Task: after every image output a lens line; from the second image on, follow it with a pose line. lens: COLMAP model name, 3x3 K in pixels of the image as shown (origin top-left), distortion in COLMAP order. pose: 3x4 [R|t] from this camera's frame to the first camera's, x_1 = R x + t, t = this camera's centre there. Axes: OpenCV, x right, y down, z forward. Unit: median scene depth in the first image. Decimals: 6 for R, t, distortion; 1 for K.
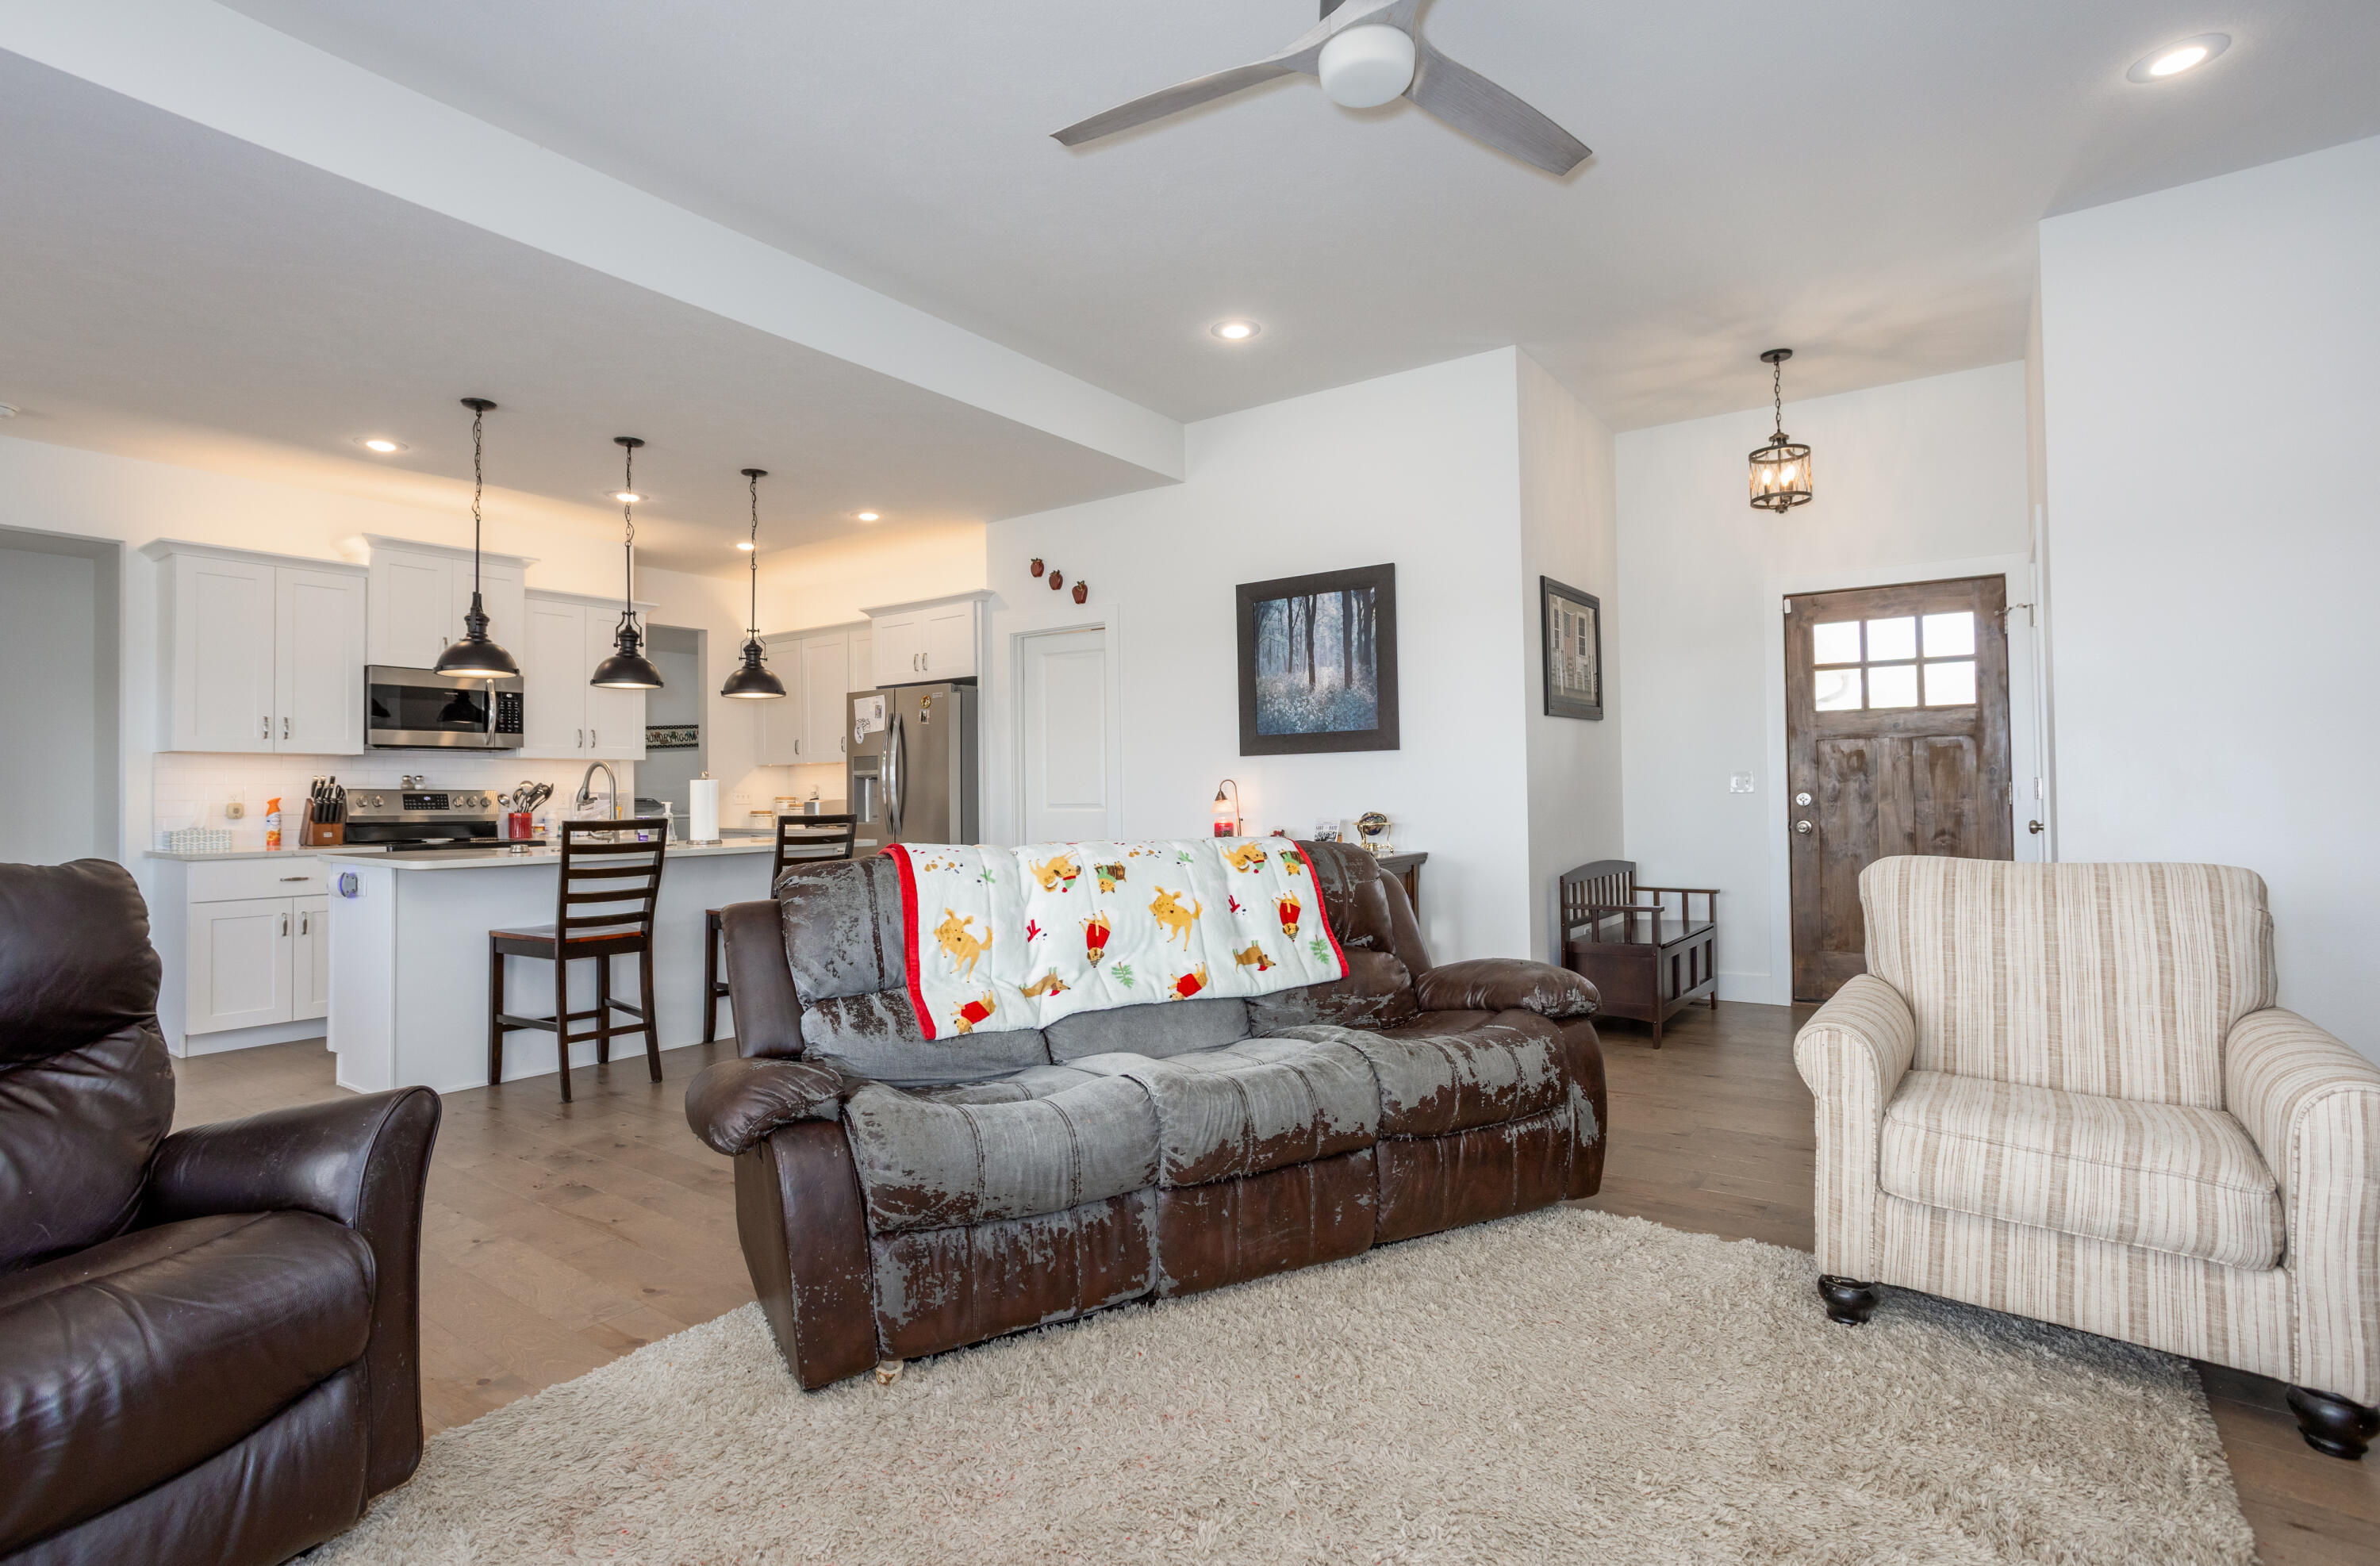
lens RADIAL K [[1158.2, 0, 1170.5], [0, 1158.2, 777.2], [0, 0, 1]] dist [-0.058680, 0.035851]
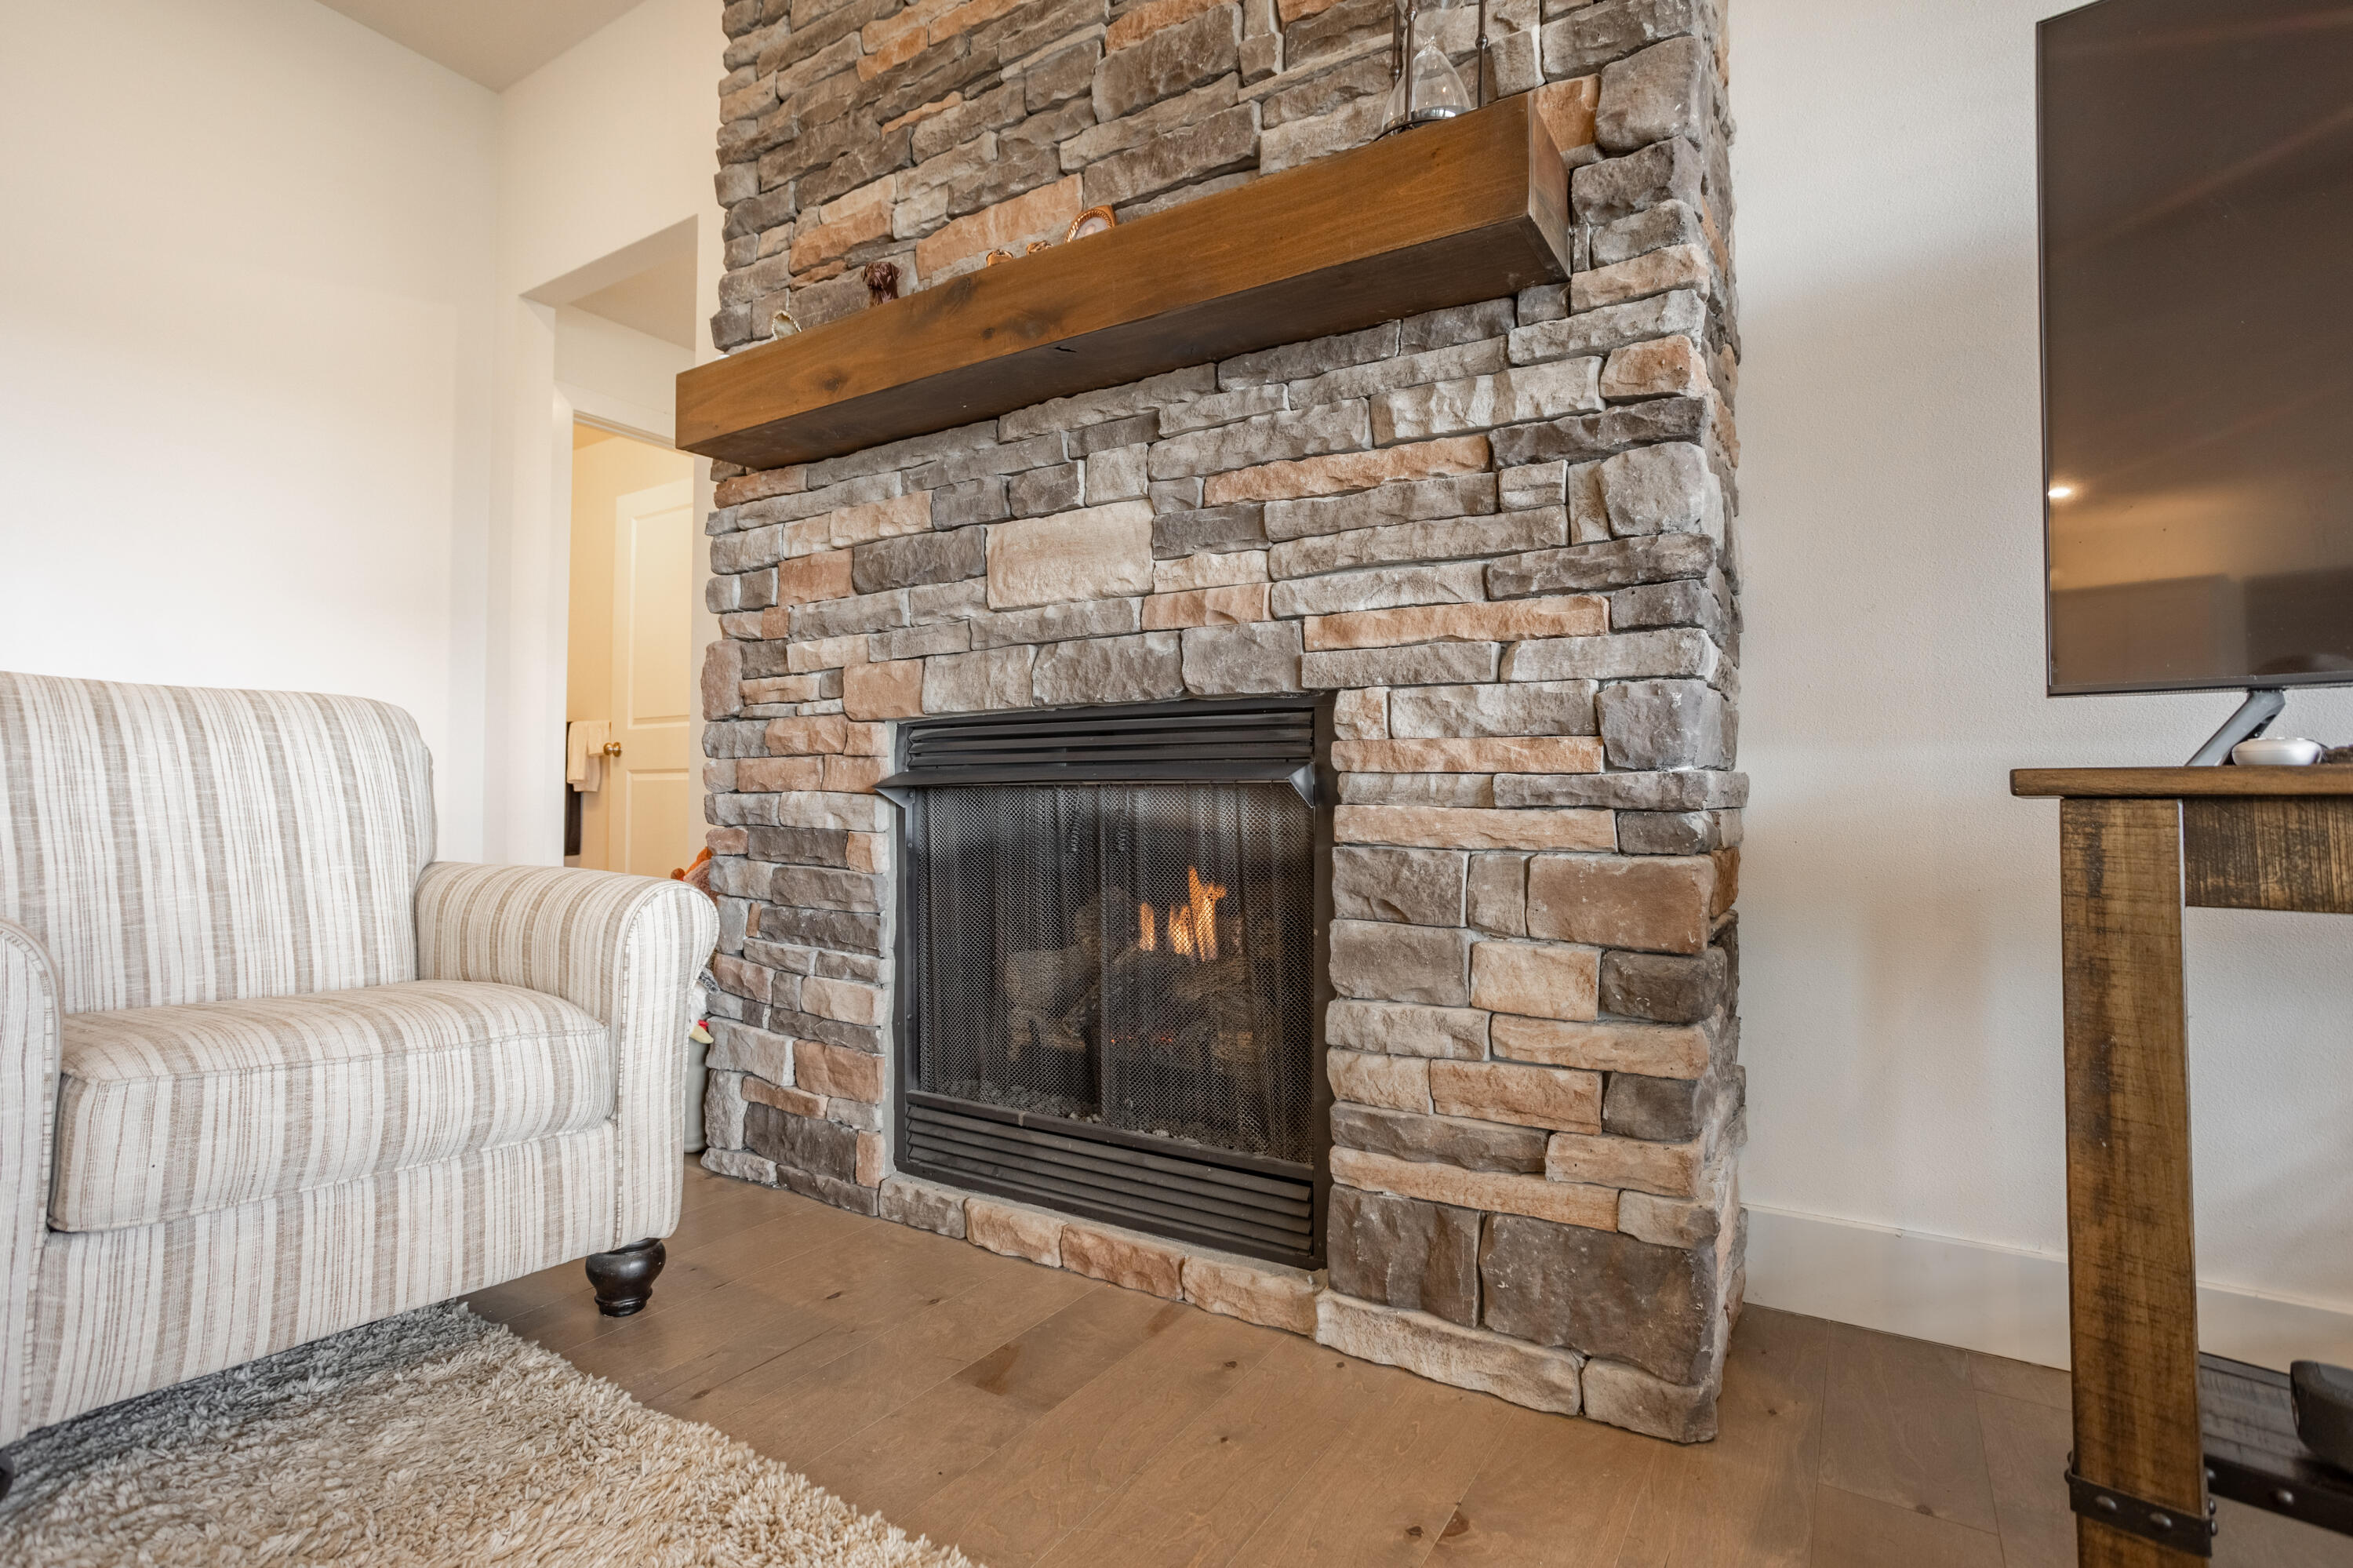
lens RADIAL K [[1144.7, 0, 1146.6], [0, 1144.7, 771.7], [0, 0, 1]] dist [-0.073730, 0.044555]
pose [[-0.055829, 0.035902, 0.997795, 0.044104], [-0.015174, 0.999207, -0.036802, 0.071373], [-0.998325, -0.017195, -0.055240, 0.229495]]
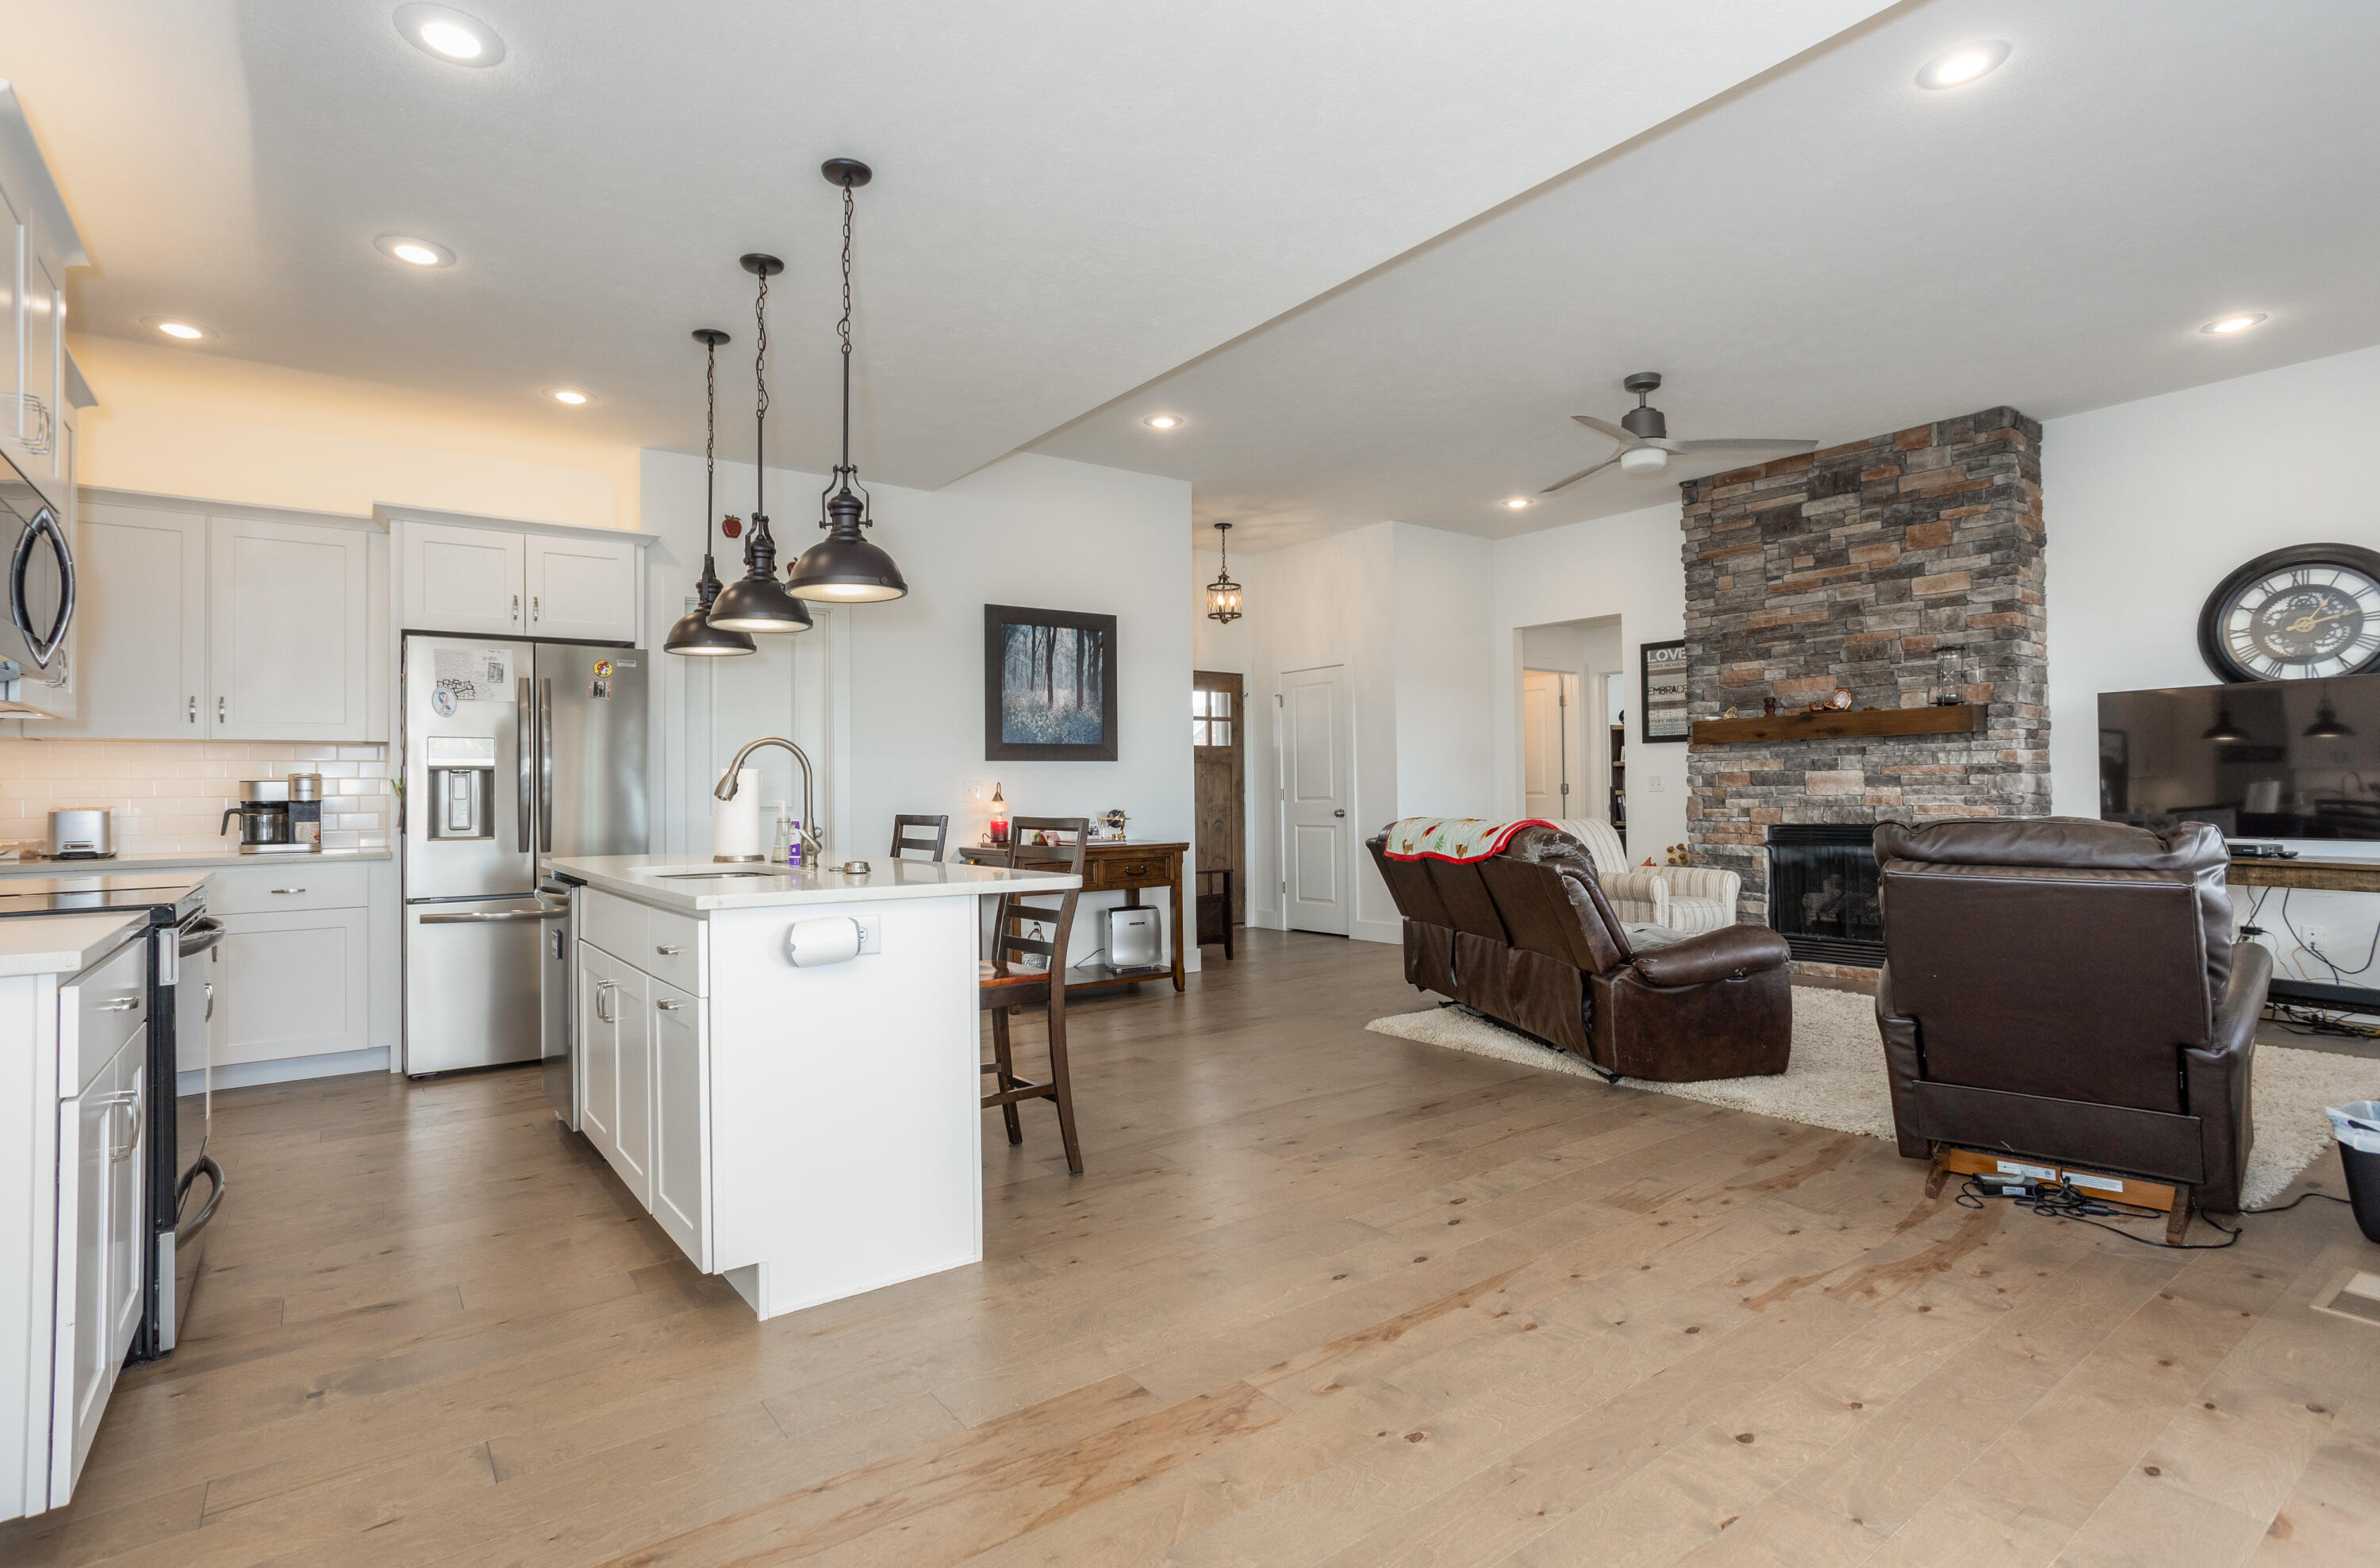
lens RADIAL K [[1168.8, 0, 1162.6], [0, 1168.8, 771.8], [0, 0, 1]] dist [-0.053692, 0.038109]
pose [[0.301029, 0.026330, 0.953251, -1.005899], [-0.005826, 0.999651, -0.025772, 0.021013], [-0.953597, 0.002205, 0.301078, 0.547076]]
